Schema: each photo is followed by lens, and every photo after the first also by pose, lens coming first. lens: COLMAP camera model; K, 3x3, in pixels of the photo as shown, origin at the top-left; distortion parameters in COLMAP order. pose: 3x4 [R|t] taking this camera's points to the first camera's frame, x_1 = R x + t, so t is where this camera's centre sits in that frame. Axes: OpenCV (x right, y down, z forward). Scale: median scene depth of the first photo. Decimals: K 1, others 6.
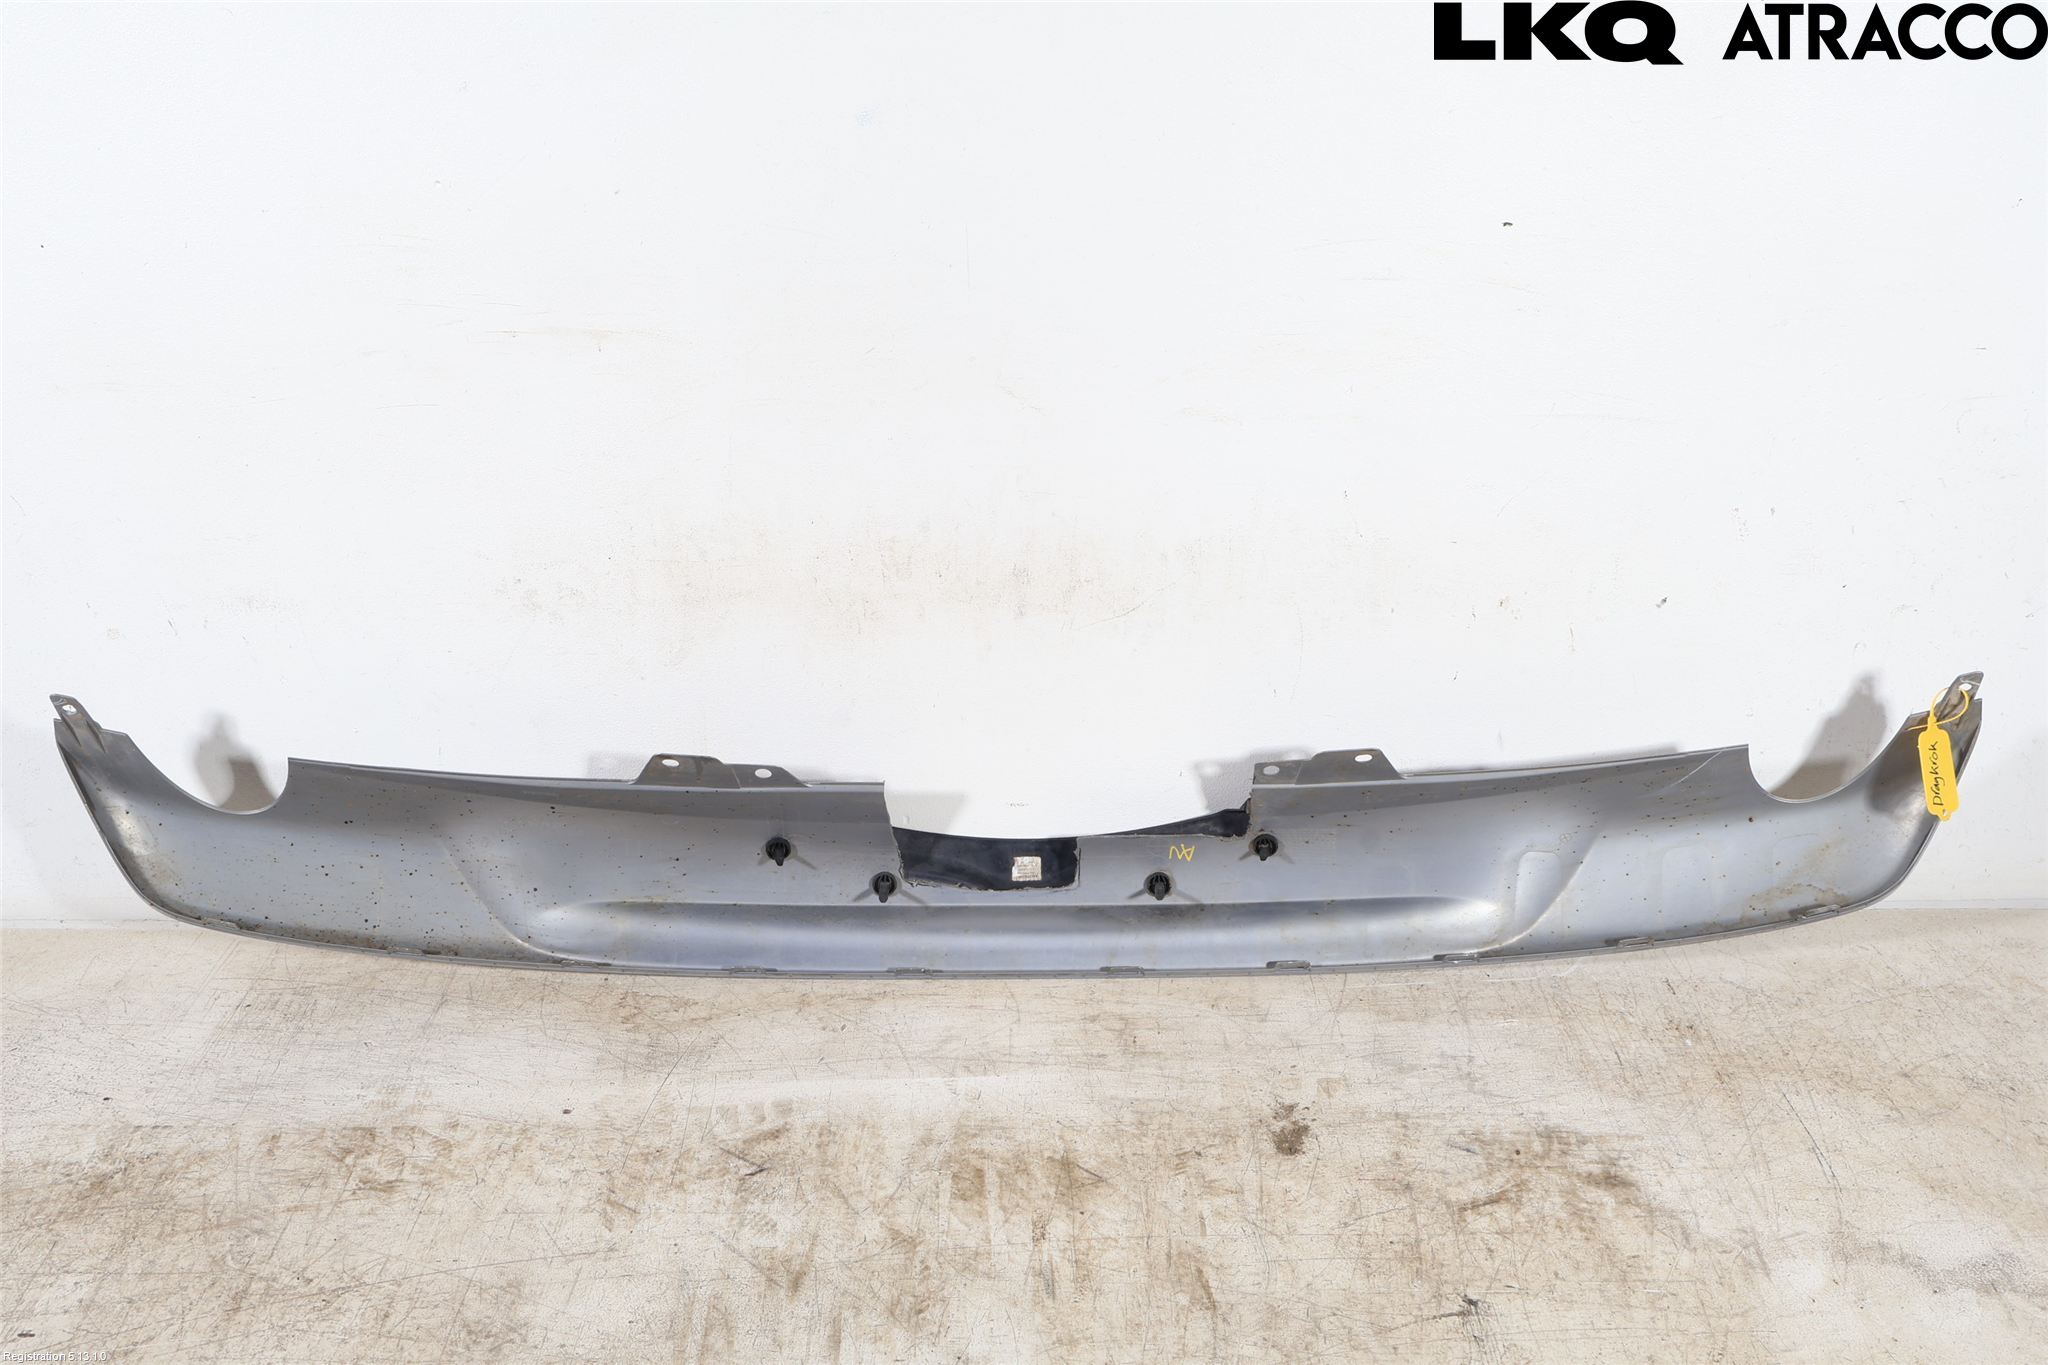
lens RADIAL K [[1958.7, 0, 1024.5], [0, 1958.7, 687.2], [0, 0, 1]] dist [0.013796, 0.000000]
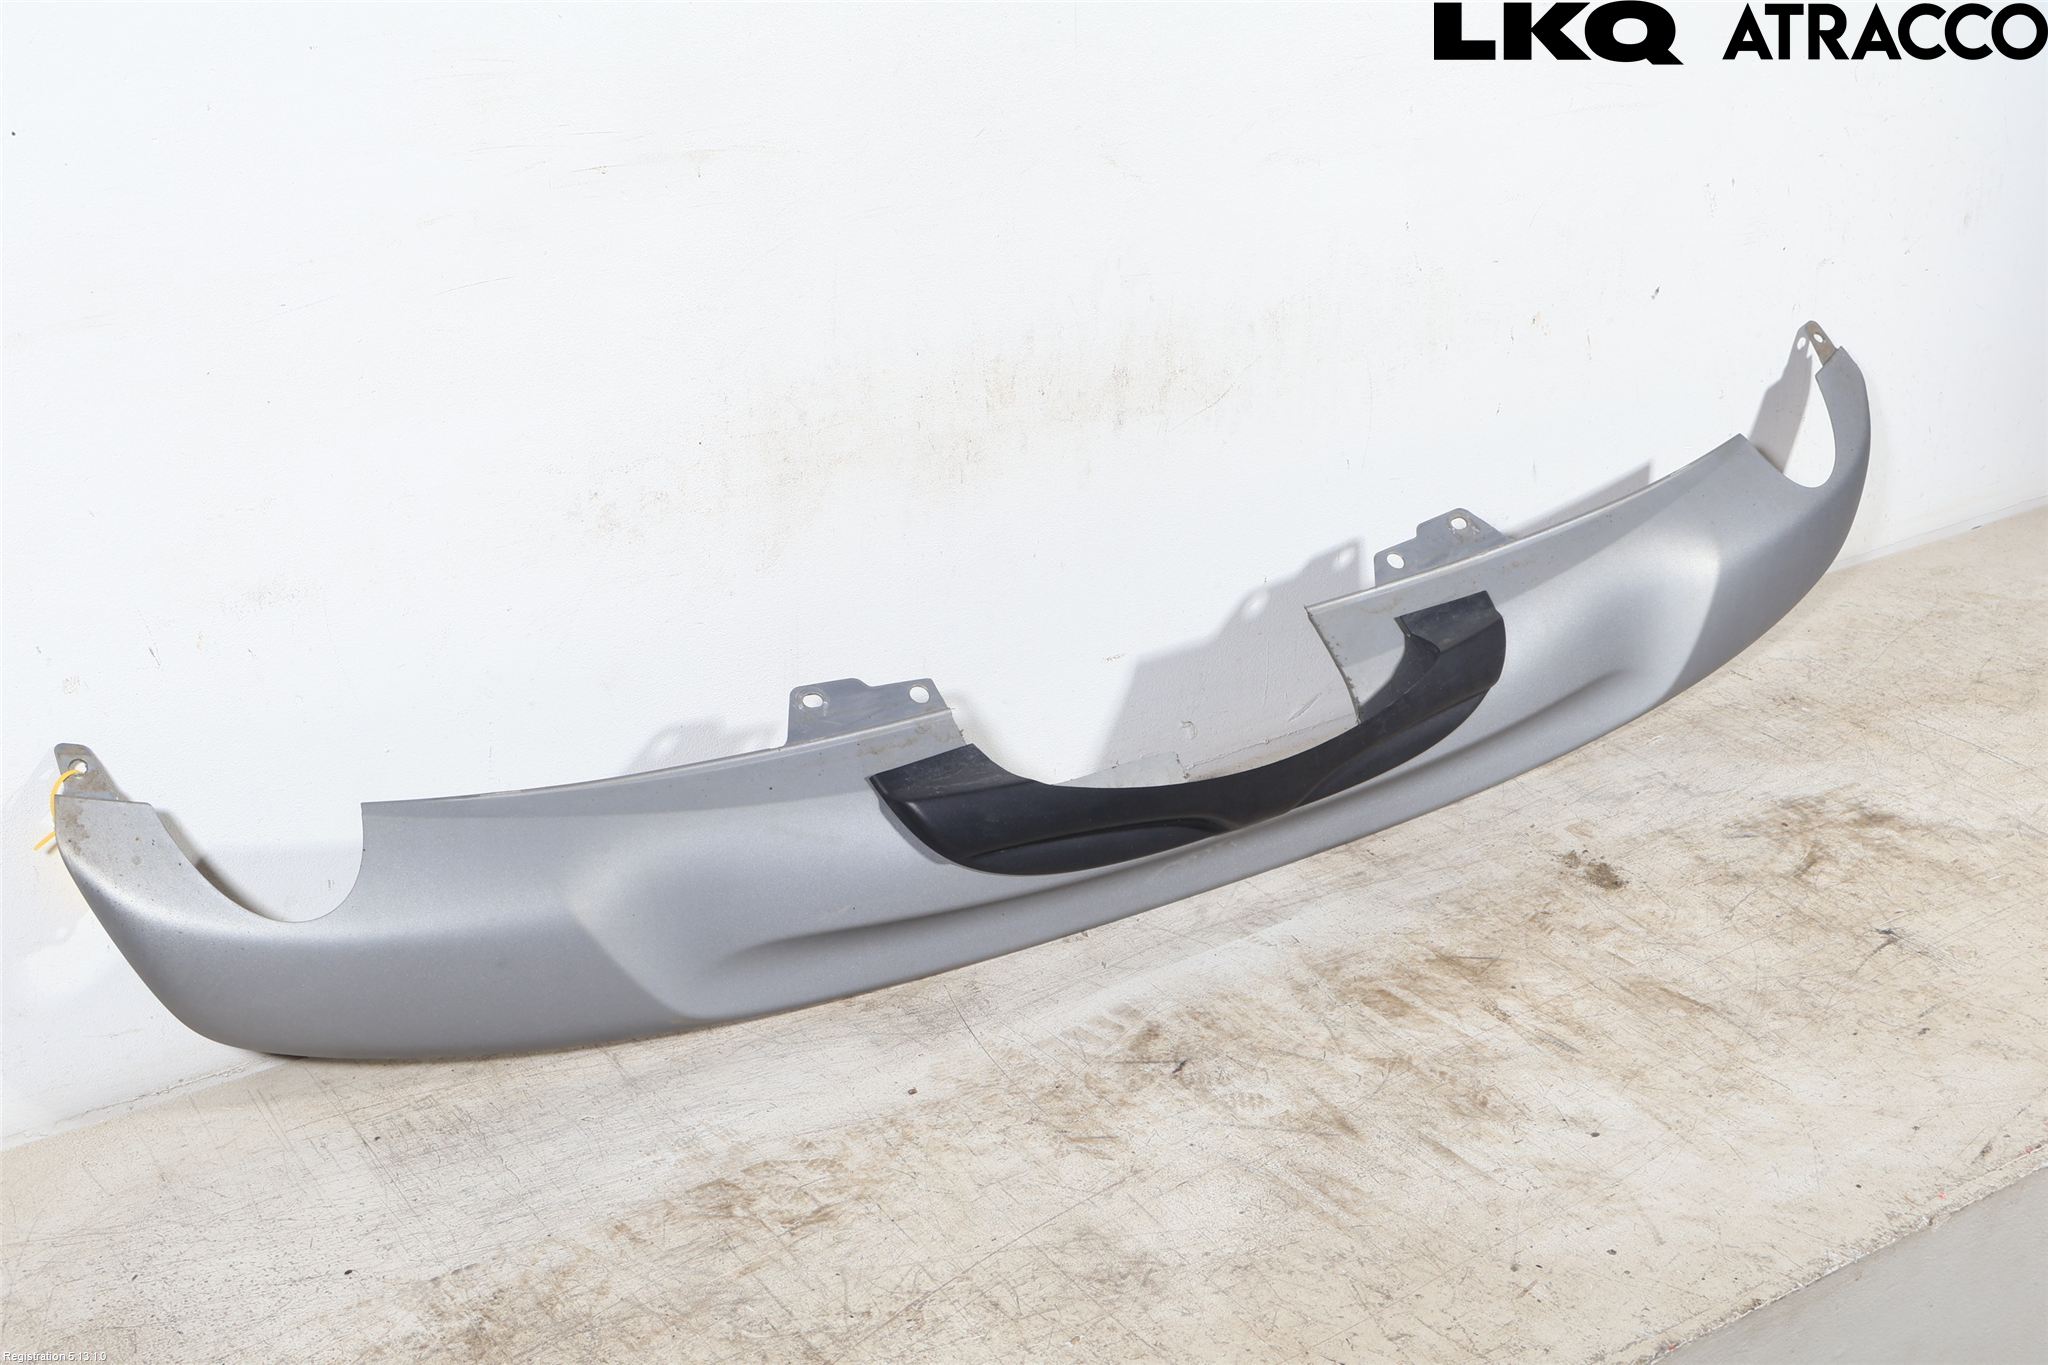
lens RADIAL K [[2807.4, 0, 1025.6], [0, 2807.4, 680.8], [0, 0, 1]] dist [0.002957, 0.000000]
pose [[0.834111, -0.226512, 0.502942, -0.705760], [0.253509, 0.967214, 0.015172, 0.044542], [-0.489889, 0.114845, 0.864187, -0.041903]]
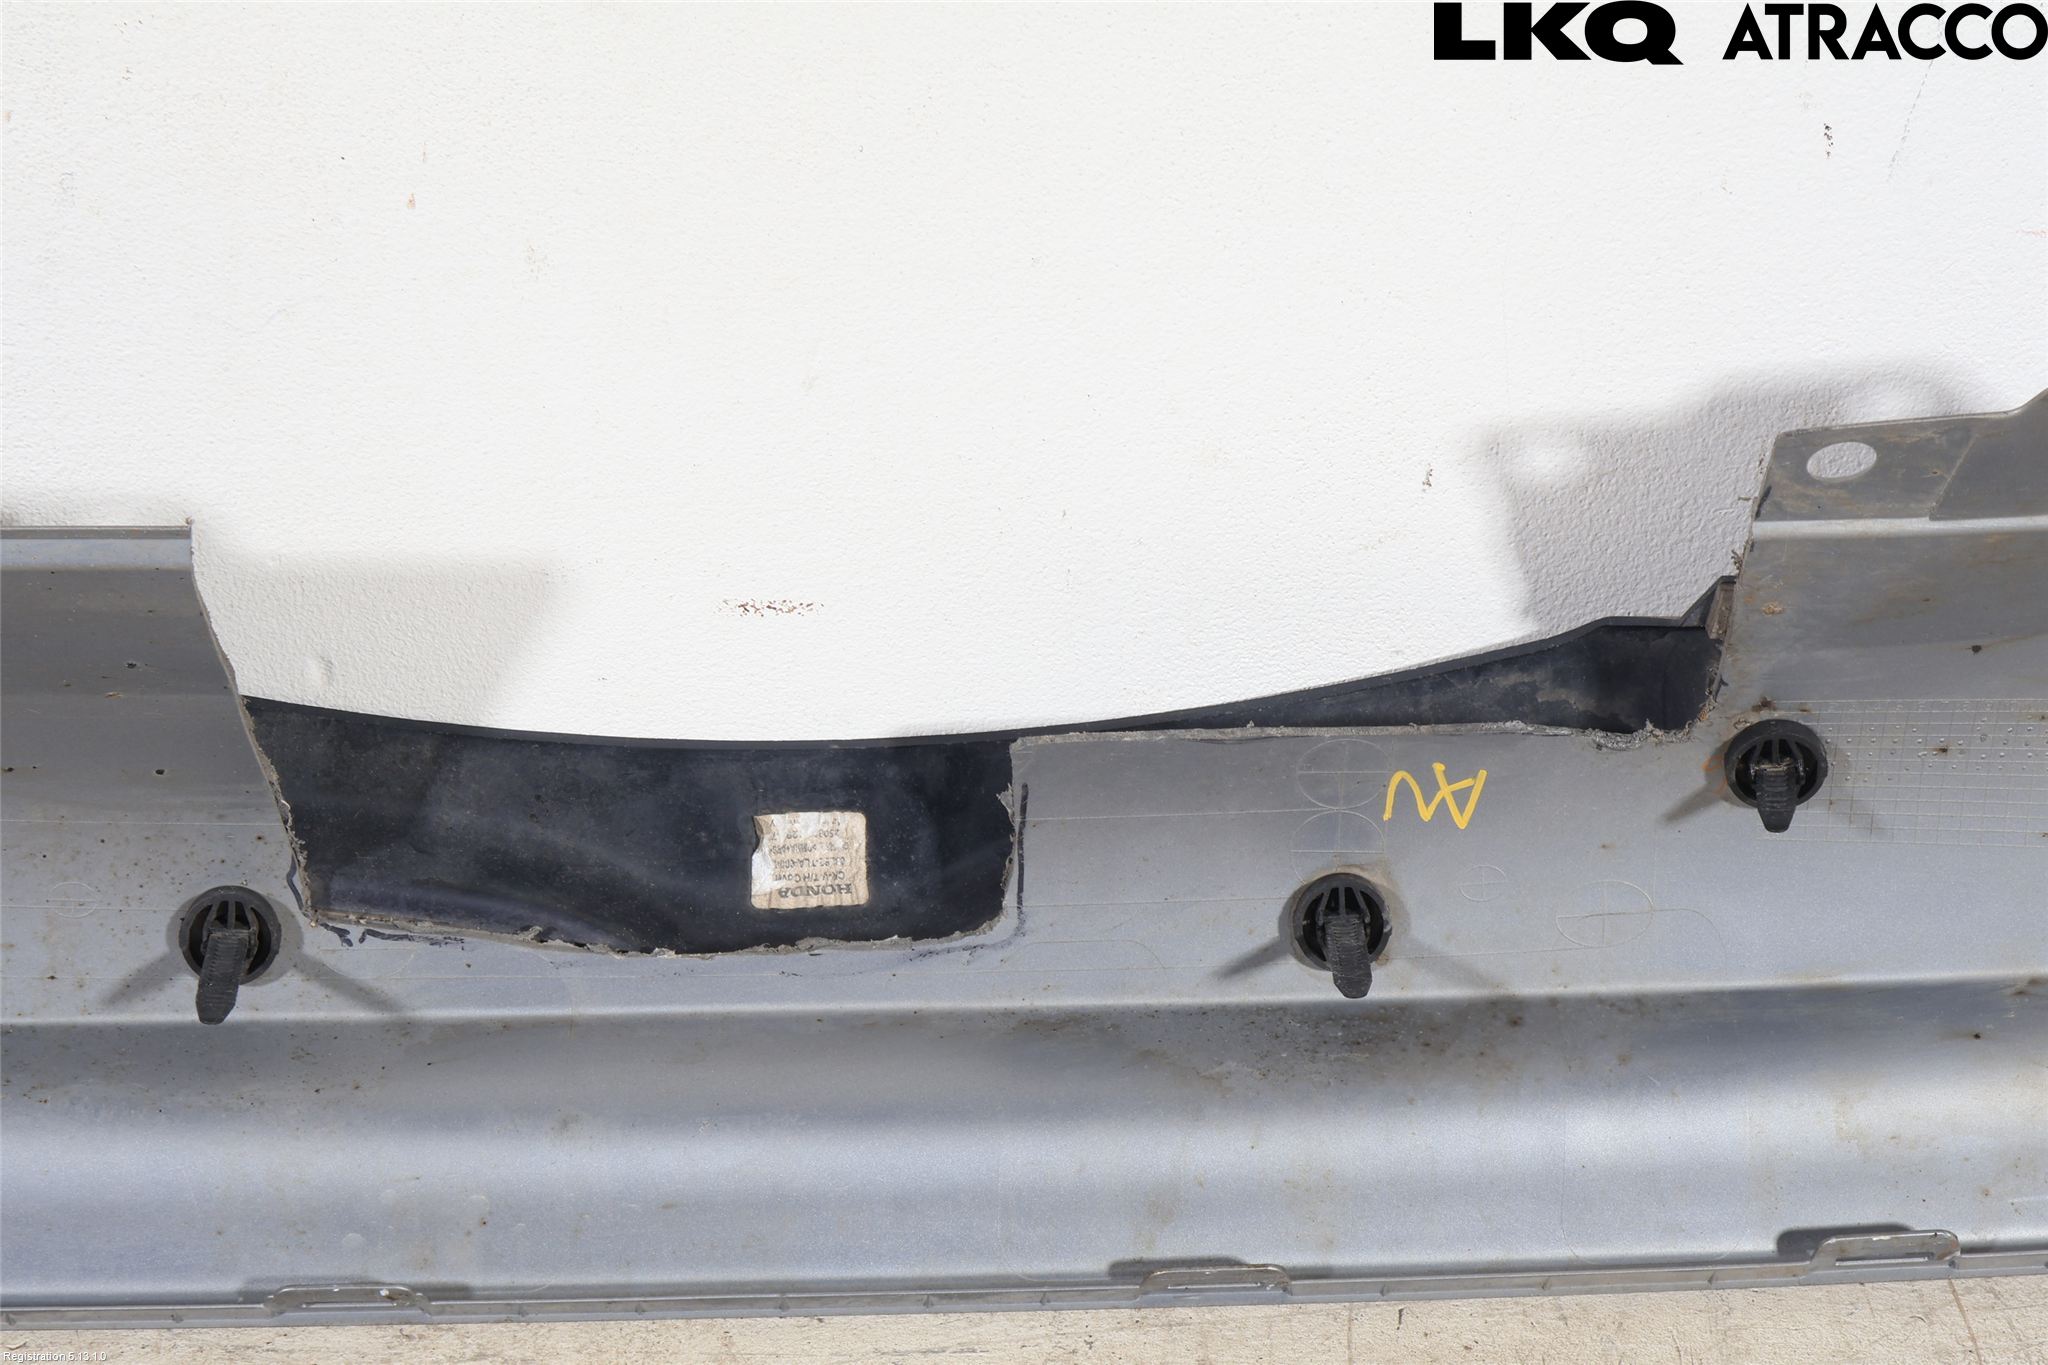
lens RADIAL K [[4199.6, 0, 1026.7], [0, 4199.6, 682.2], [0, 0, 1]] dist [0.016325, 0.000000]
pose [[0.998795, -0.009657, 0.048123, 0.003328], [0.005124, 0.995613, 0.093430, 0.020463], [-0.048814, -0.093071, 0.994462, 0.480191]]
